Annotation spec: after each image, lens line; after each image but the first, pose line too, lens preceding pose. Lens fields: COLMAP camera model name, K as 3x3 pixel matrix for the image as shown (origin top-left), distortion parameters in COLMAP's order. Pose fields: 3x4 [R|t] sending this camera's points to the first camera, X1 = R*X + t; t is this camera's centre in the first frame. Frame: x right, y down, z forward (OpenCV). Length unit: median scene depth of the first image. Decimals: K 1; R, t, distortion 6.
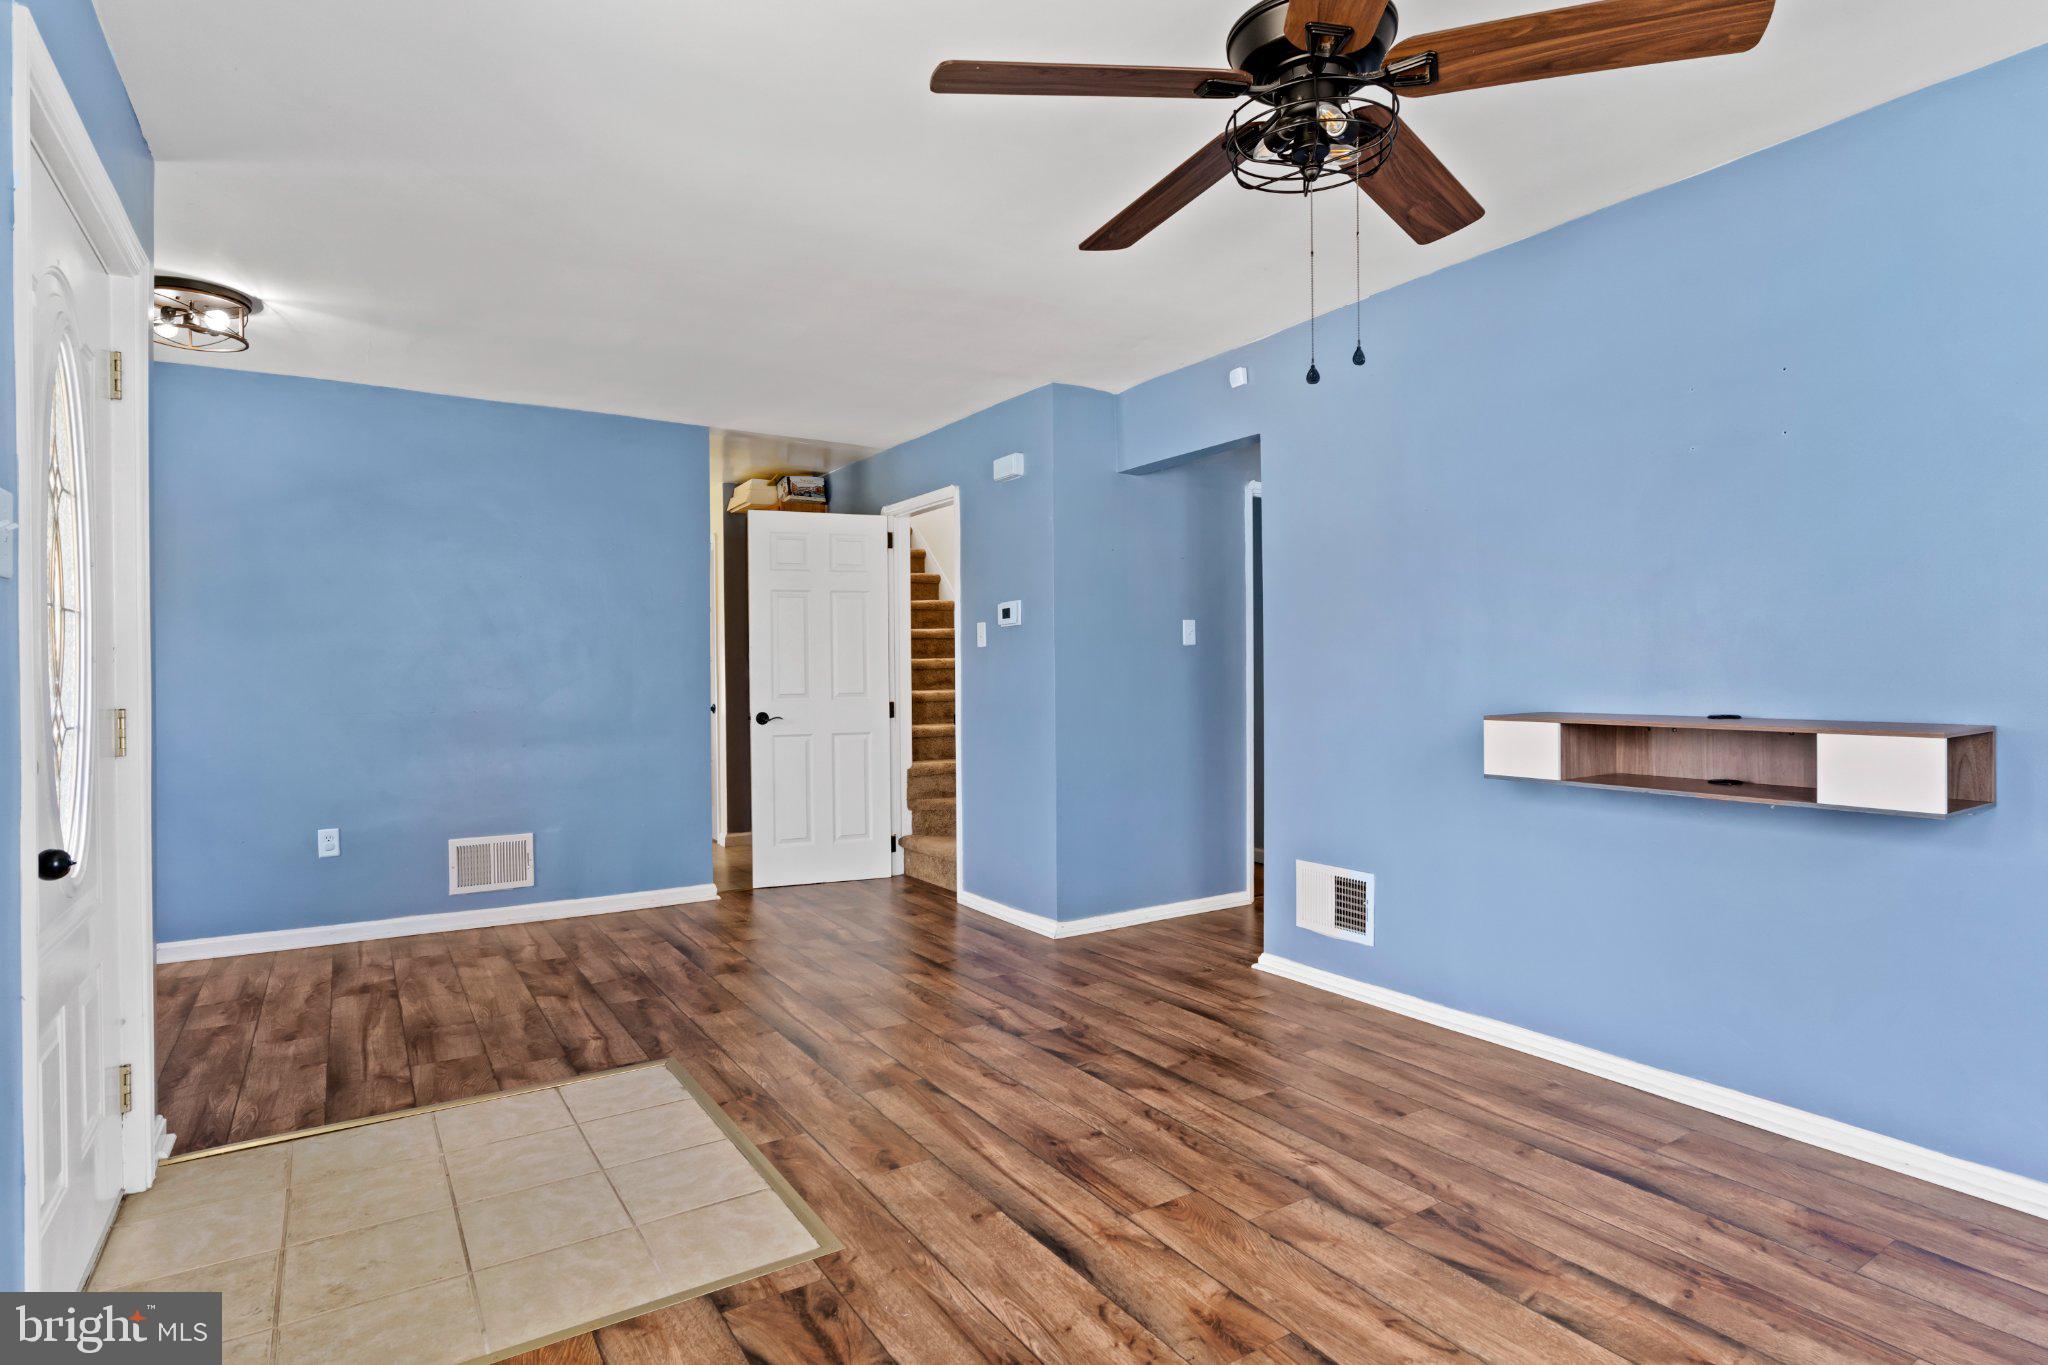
lens RADIAL K [[1046.7, 0, 1019.4], [0, 1046.7, 697.7], [0, 0, 1]] dist [-0.003144, 0.001075]
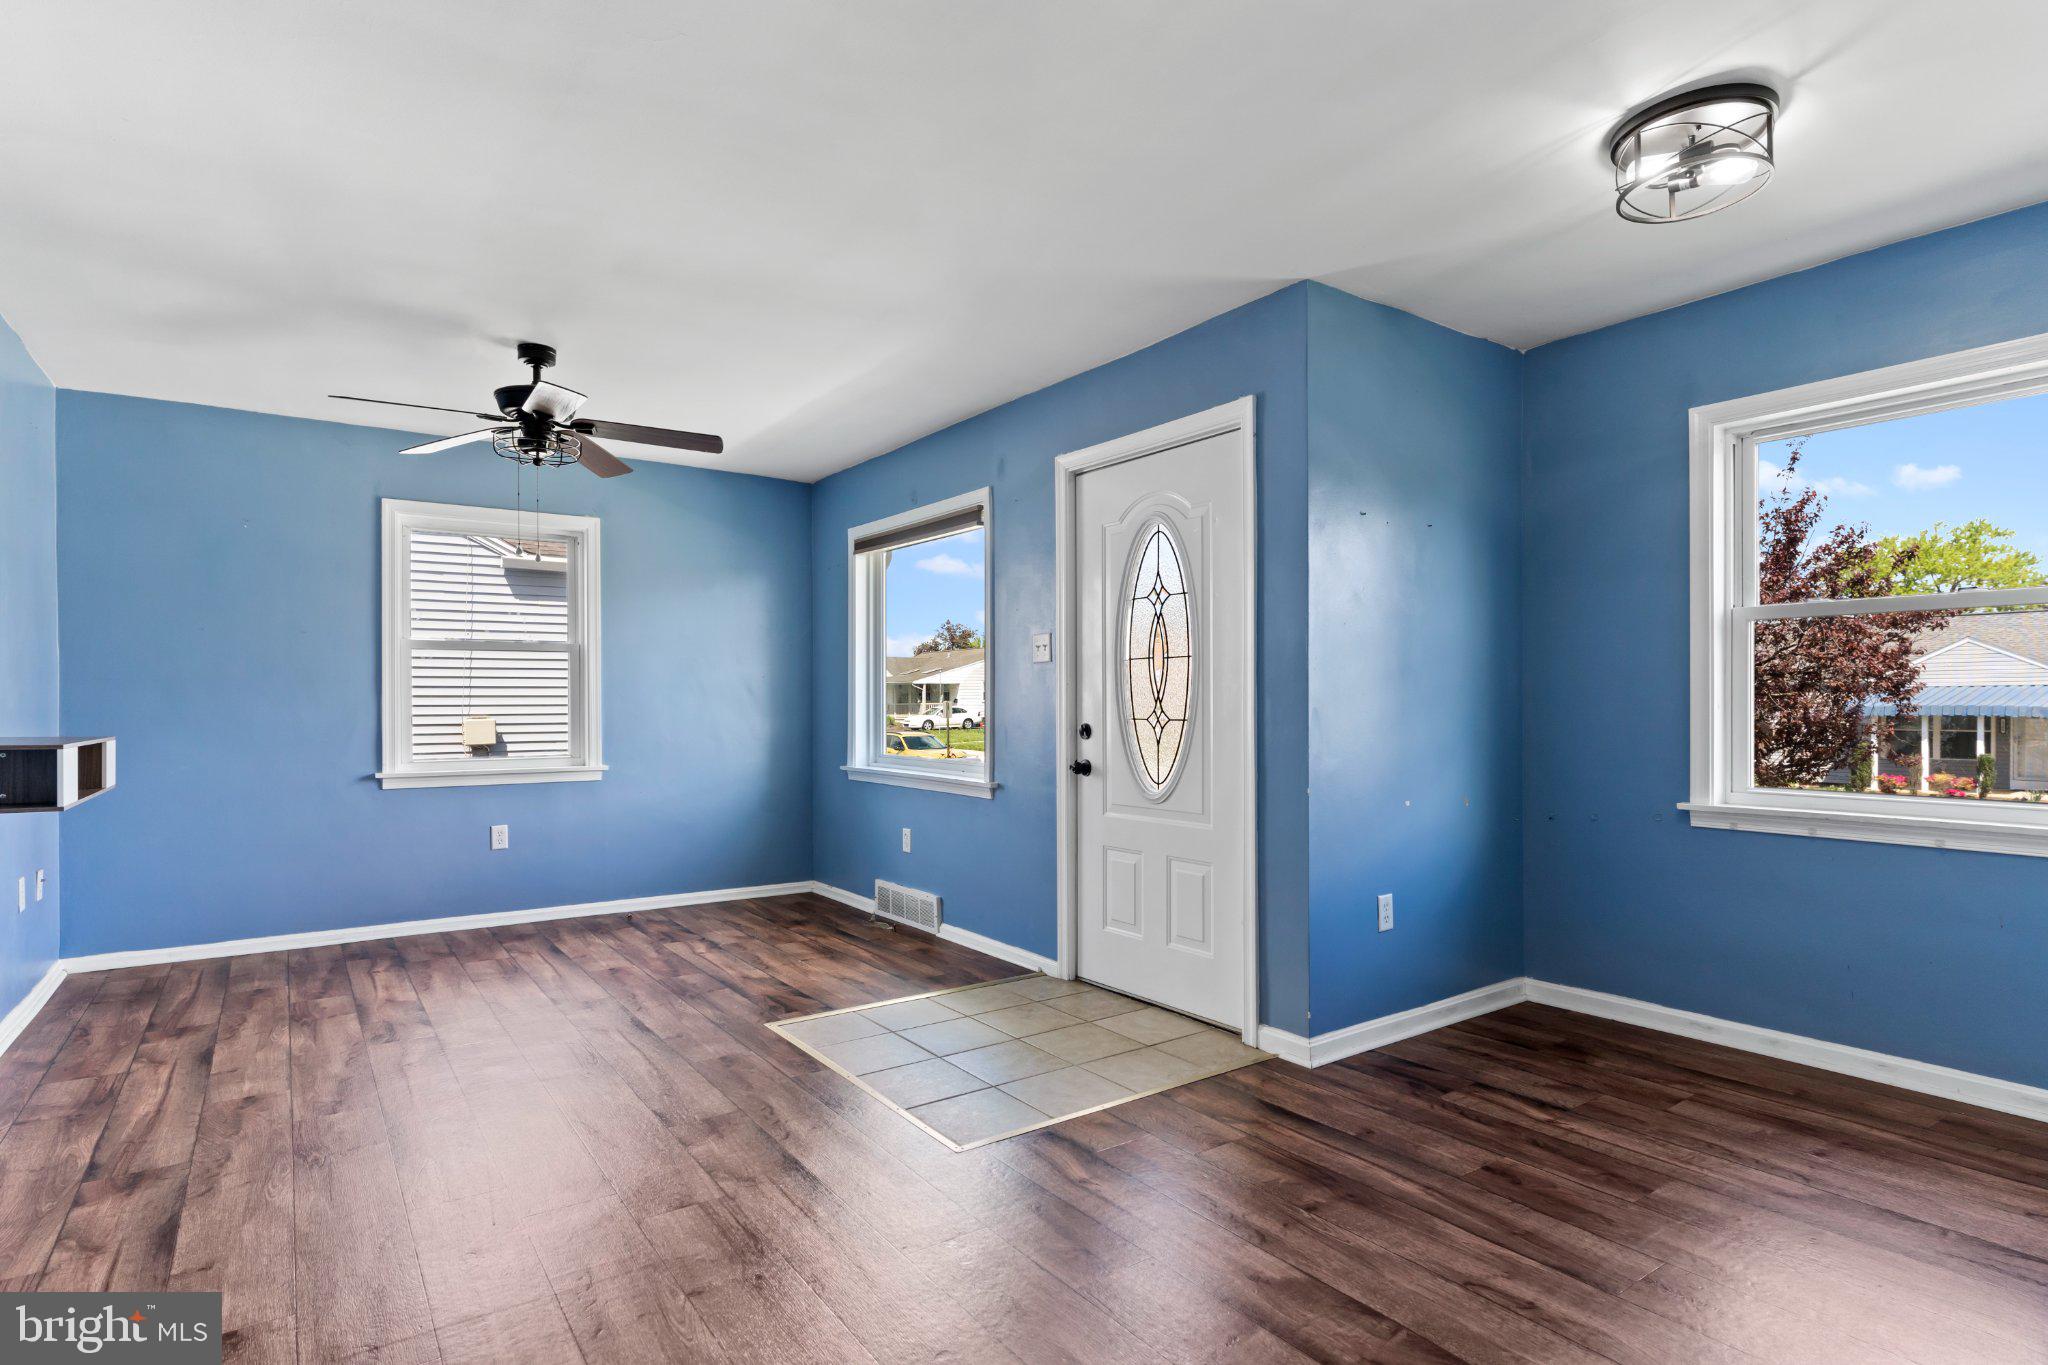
lens RADIAL K [[1059.2, 0, 1022.1], [0, 1059.2, 706.2], [0, 0, 1]] dist [-0.007640, -0.000130]
pose [[-0.999224, 0.010044, -0.038096, -0.408581], [0.009009, 0.999588, 0.027246, -0.037068], [0.038354, 0.026882, -0.998903, 2.113877]]
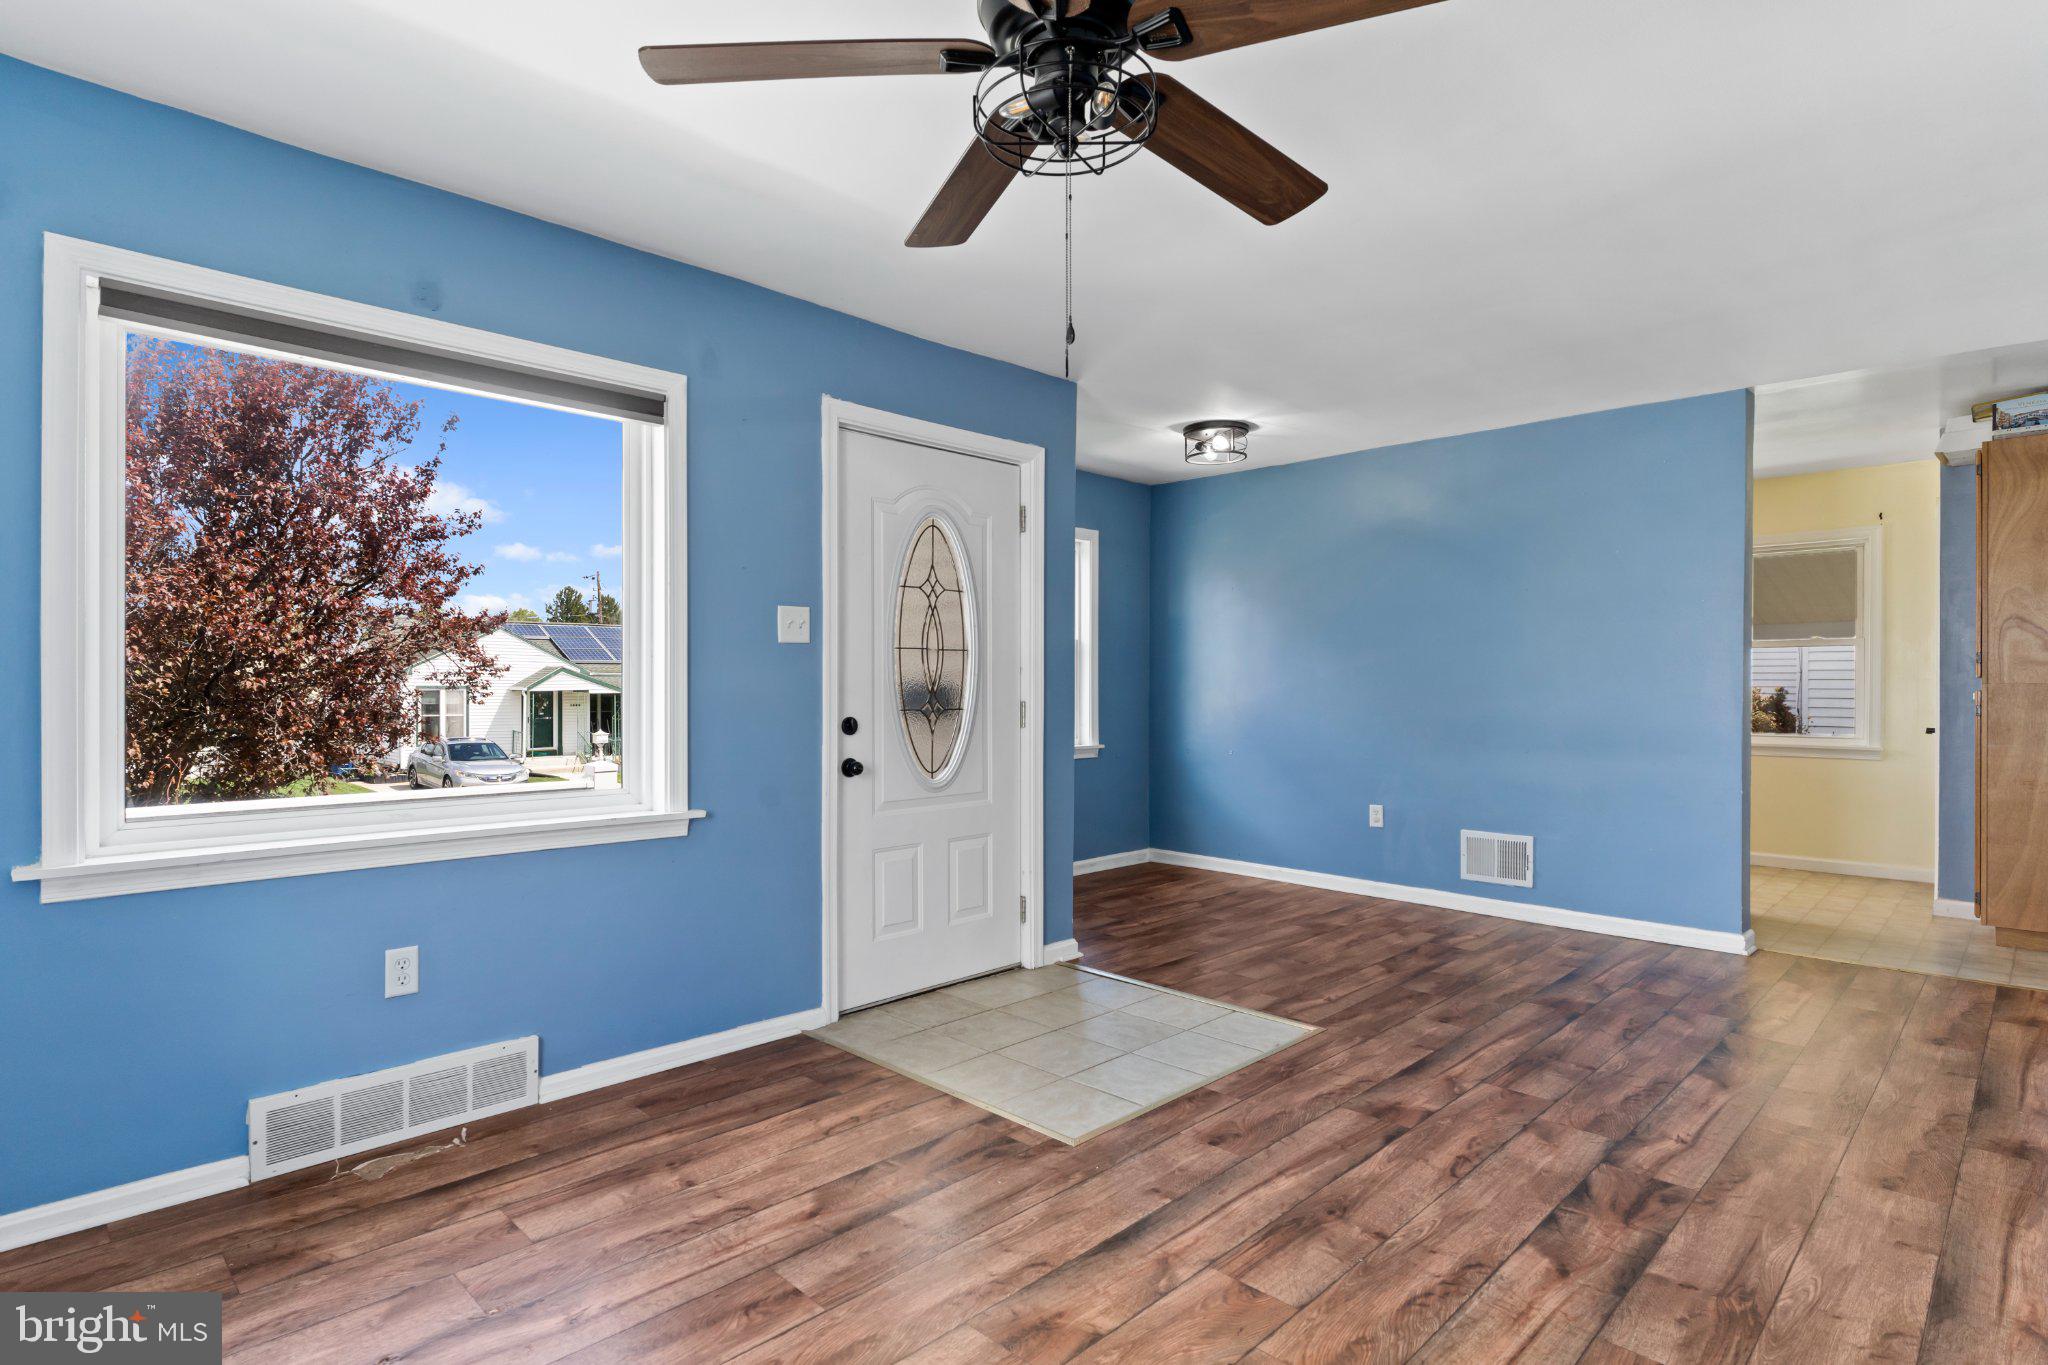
lens RADIAL K [[1046.7, 0, 1019.4], [0, 1046.7, 697.7], [0, 0, 1]] dist [-0.003144, 0.001075]
pose [[0.213059, 0.019245, -0.976850, 0.784983], [-0.025501, 0.999575, 0.014130, -0.018044], [0.976706, 0.021900, 0.213459, 0.503534]]
